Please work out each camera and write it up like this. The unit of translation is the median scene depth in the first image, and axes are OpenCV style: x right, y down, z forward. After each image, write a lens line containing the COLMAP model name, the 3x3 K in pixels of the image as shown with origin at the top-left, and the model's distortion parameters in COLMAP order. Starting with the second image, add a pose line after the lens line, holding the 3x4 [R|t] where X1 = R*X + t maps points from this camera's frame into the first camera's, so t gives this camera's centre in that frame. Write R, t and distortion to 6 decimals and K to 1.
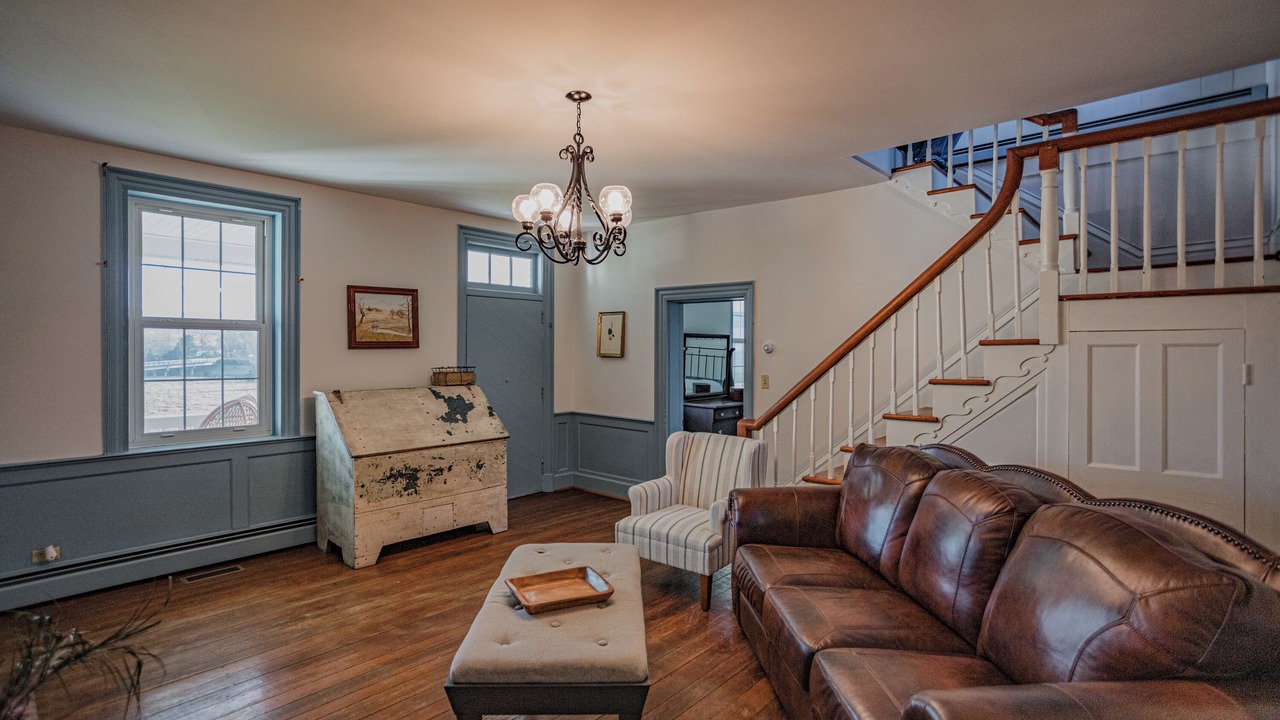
lens RADIAL K [[614.5, 0, 631.4], [0, 614.5, 365.3], [0, 0, 1]] dist [-0.032293, 0.001281]
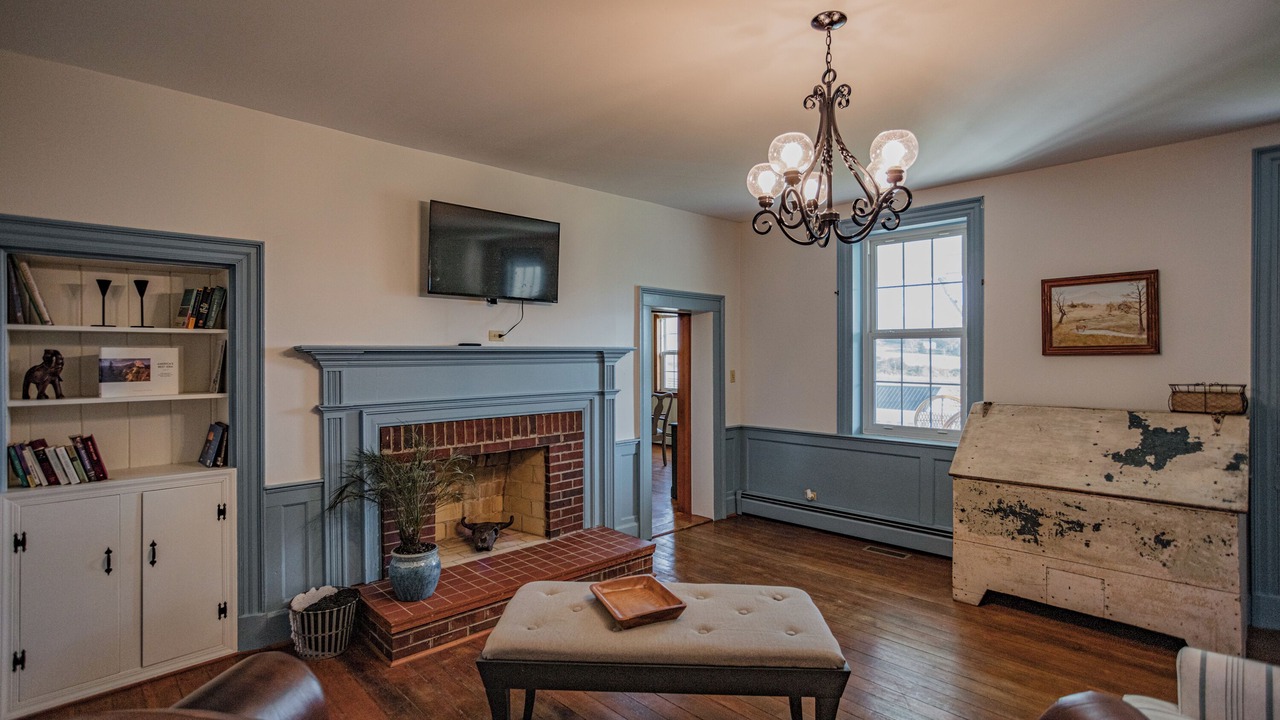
lens RADIAL K [[614.5, 0, 636.7], [0, 614.5, 355.3], [0, 0, 1]] dist [-0.032293, 0.001281]
pose [[-0.085096, 0.000345, -0.996373, 0.448415], [-0.023748, 0.999715, 0.002375, -0.017164], [0.996090, 0.023864, -0.085064, 0.555883]]
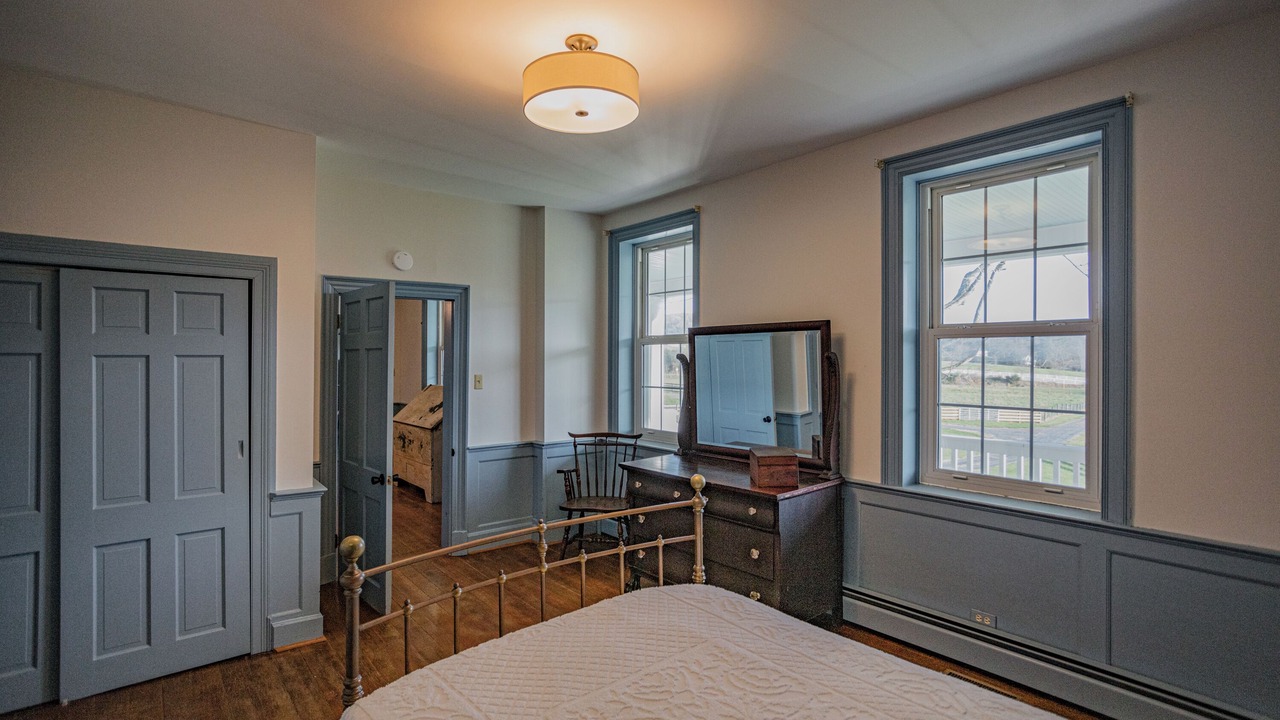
lens RADIAL K [[614.5, 0, 641.8], [0, 614.5, 354.0], [0, 0, 1]] dist [-0.032293, 0.001281]
pose [[-0.128902, -0.006980, -0.991633, 0.049261], [-0.027467, 0.999617, -0.003466, -0.024197], [0.991277, 0.026790, -0.129044, 0.641021]]
